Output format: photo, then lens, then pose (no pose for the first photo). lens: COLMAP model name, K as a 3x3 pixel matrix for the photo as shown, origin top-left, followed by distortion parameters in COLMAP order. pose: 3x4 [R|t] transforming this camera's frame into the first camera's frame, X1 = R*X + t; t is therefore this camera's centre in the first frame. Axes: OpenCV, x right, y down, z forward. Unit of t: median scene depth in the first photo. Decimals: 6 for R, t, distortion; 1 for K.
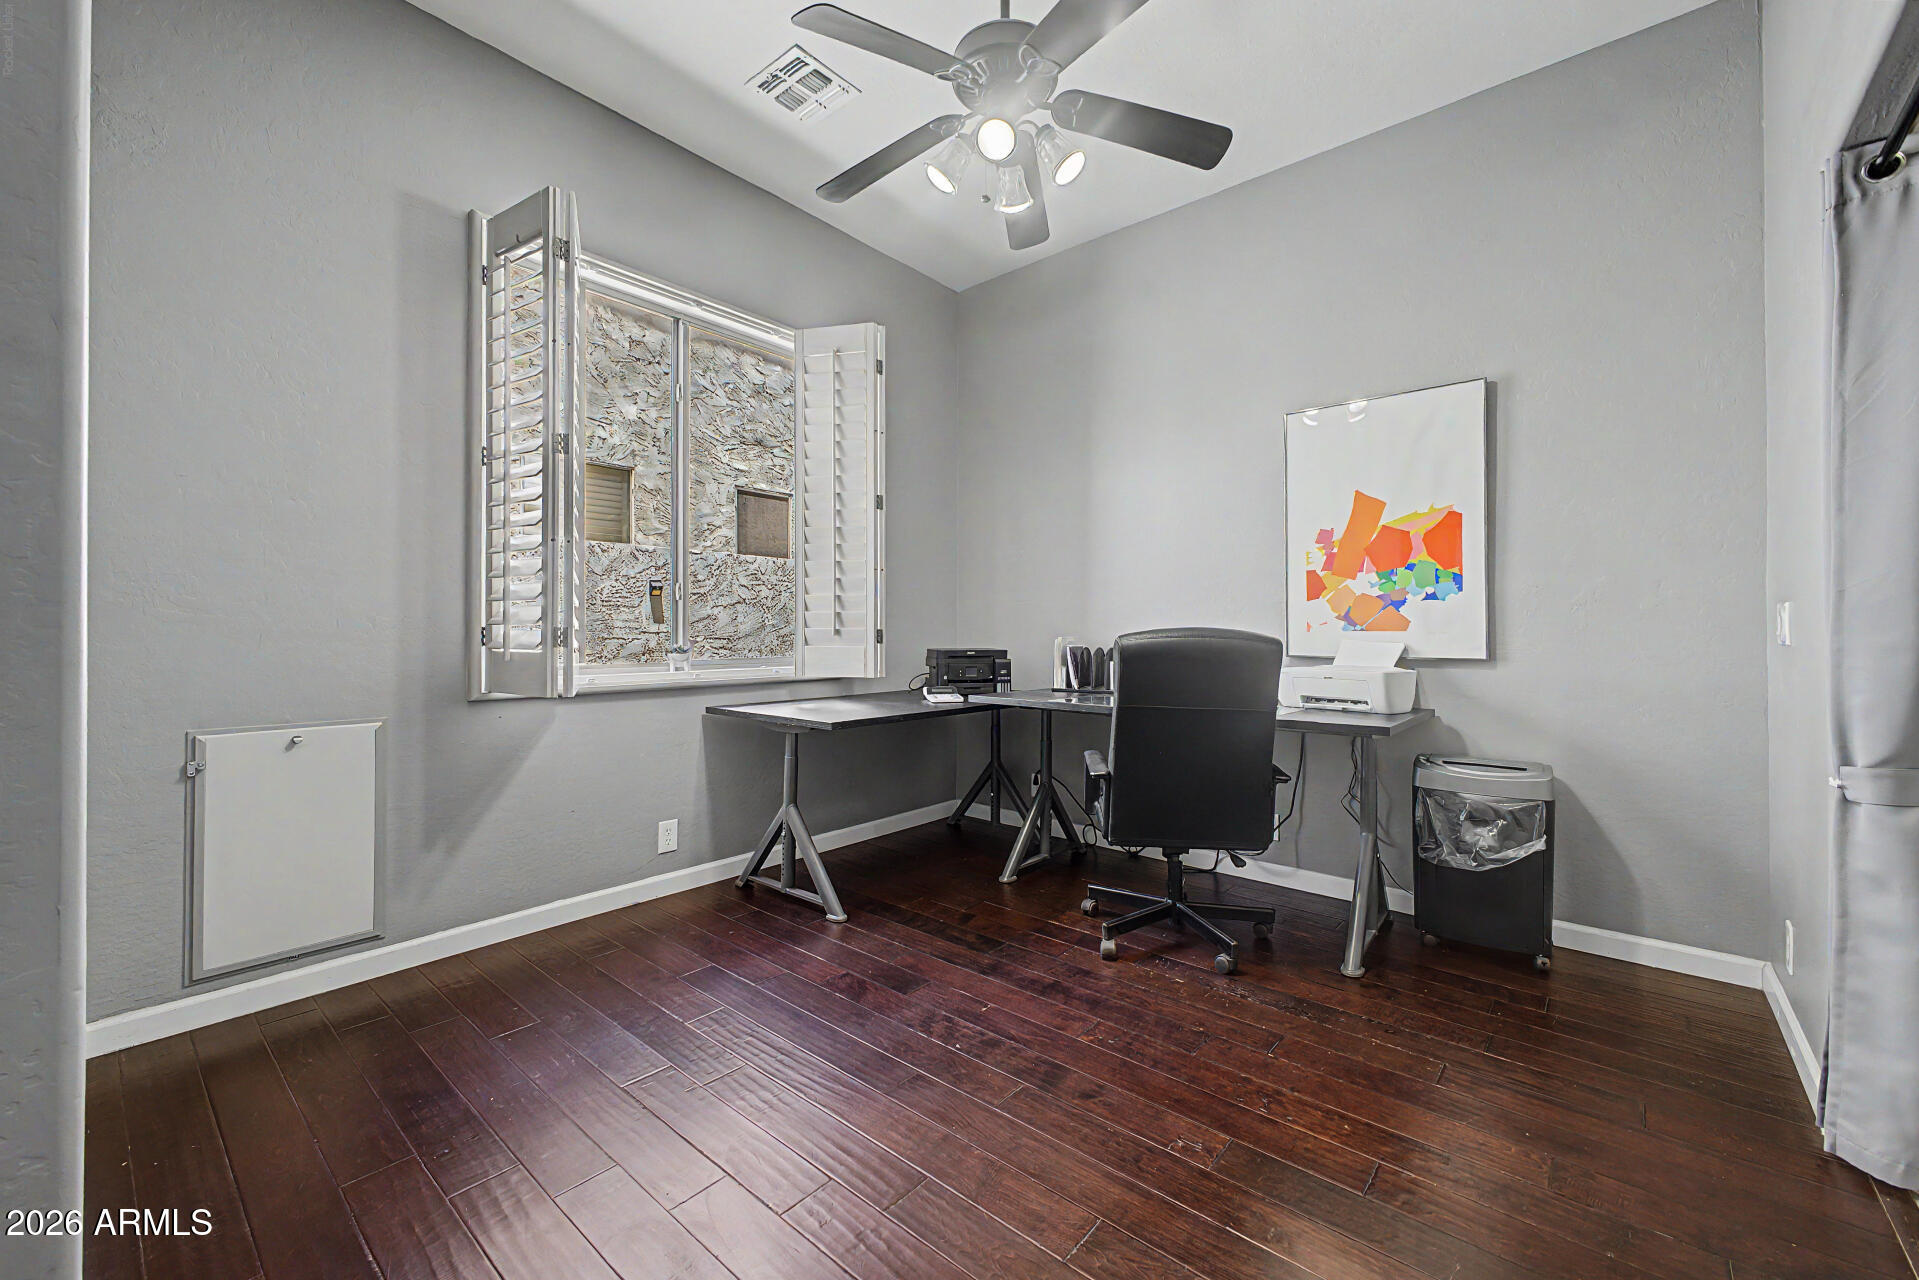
lens RADIAL K [[762.0, 0, 960.9], [0, 762.0, 634.3], [0, 0, 1]] dist [0.007242, -0.003028]
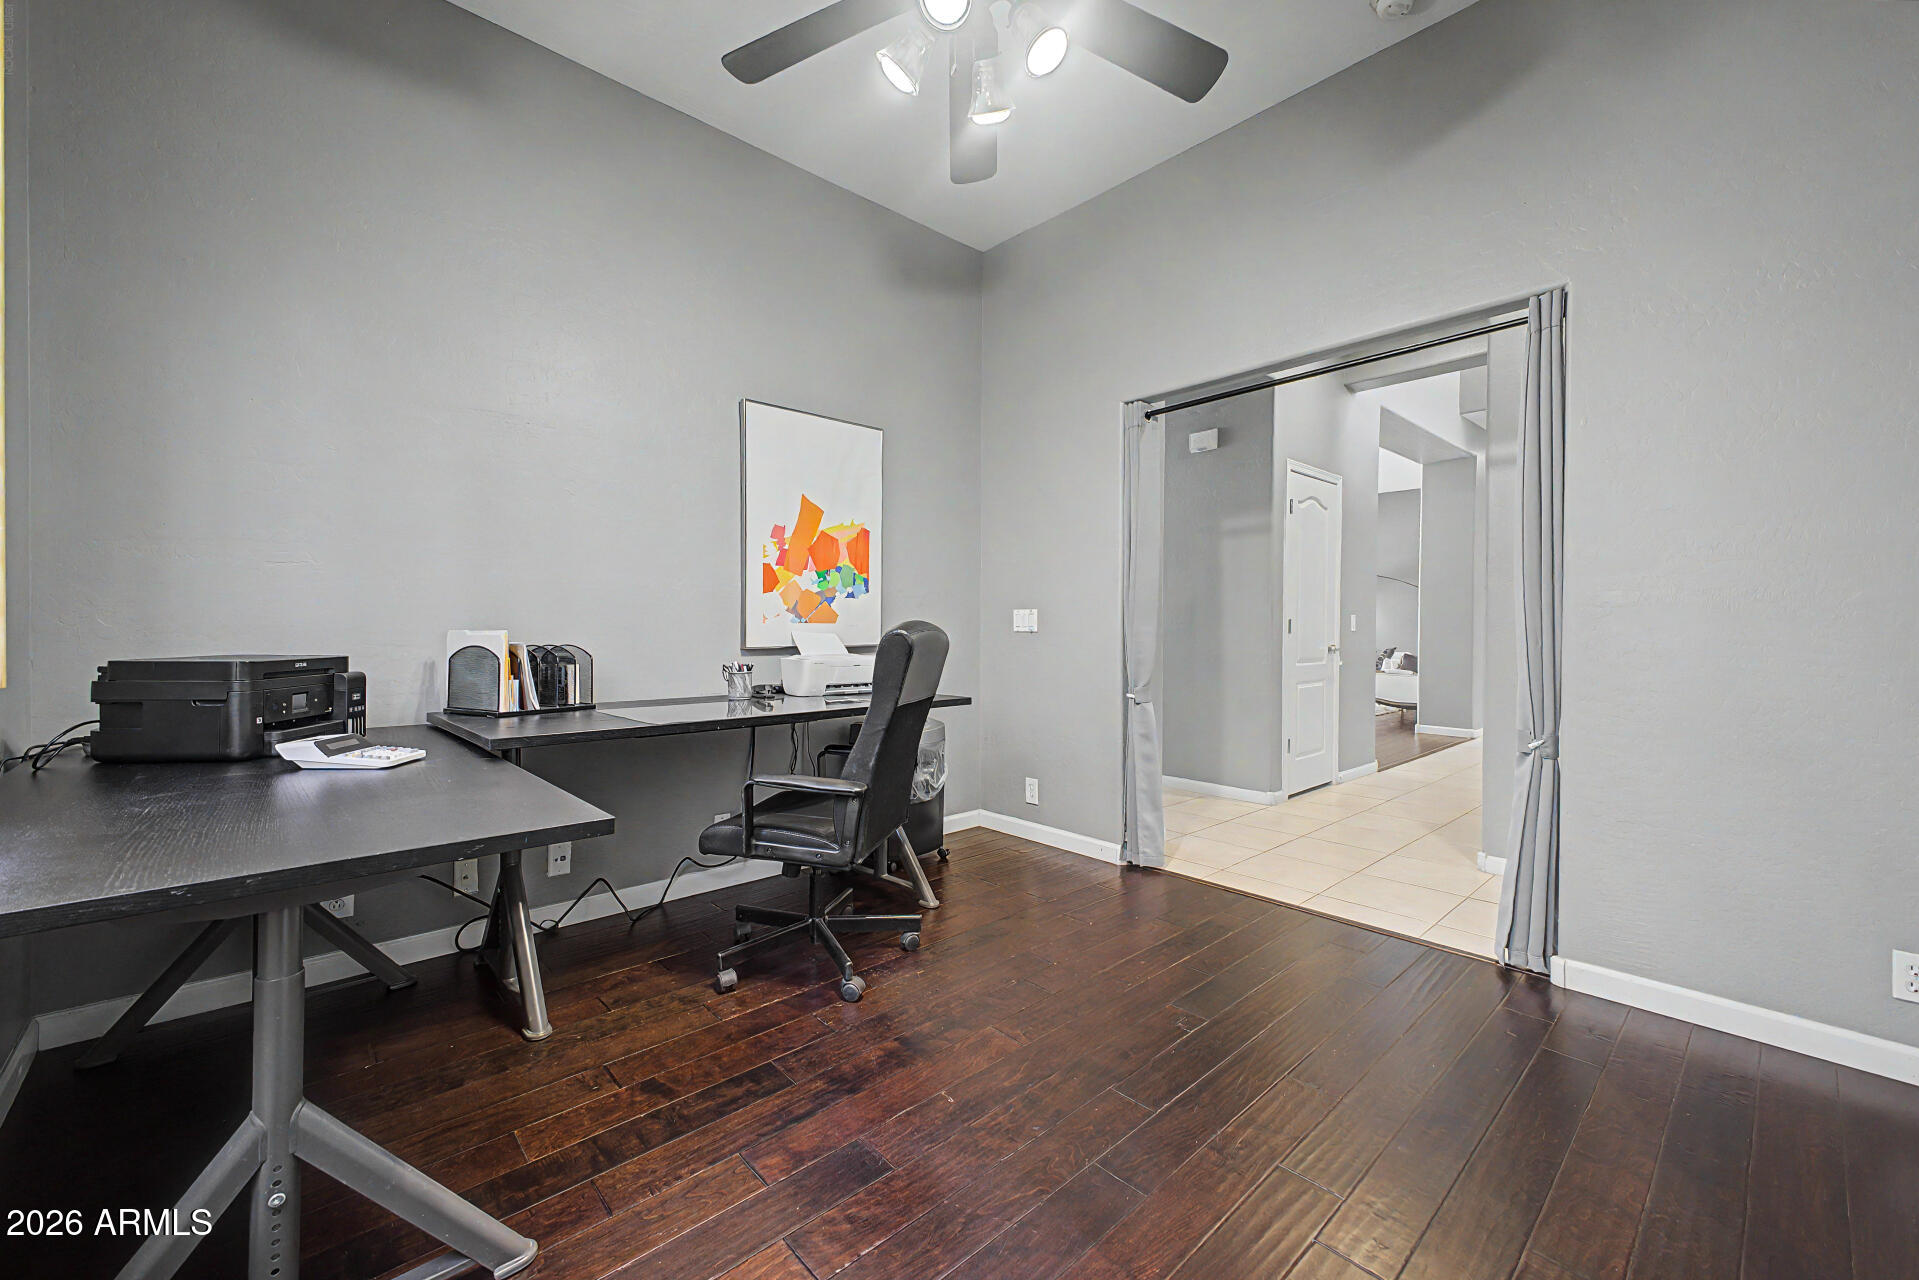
lens RADIAL K [[762.0, 0, 960.6], [0, 762.0, 632.5], [0, 0, 1]] dist [0.007242, -0.003028]
pose [[0.108849, -0.009156, 0.994016, -0.554228], [0.000482, 0.999958, 0.009158, -0.001114], [-0.994058, -0.000517, 0.108849, 0.664282]]
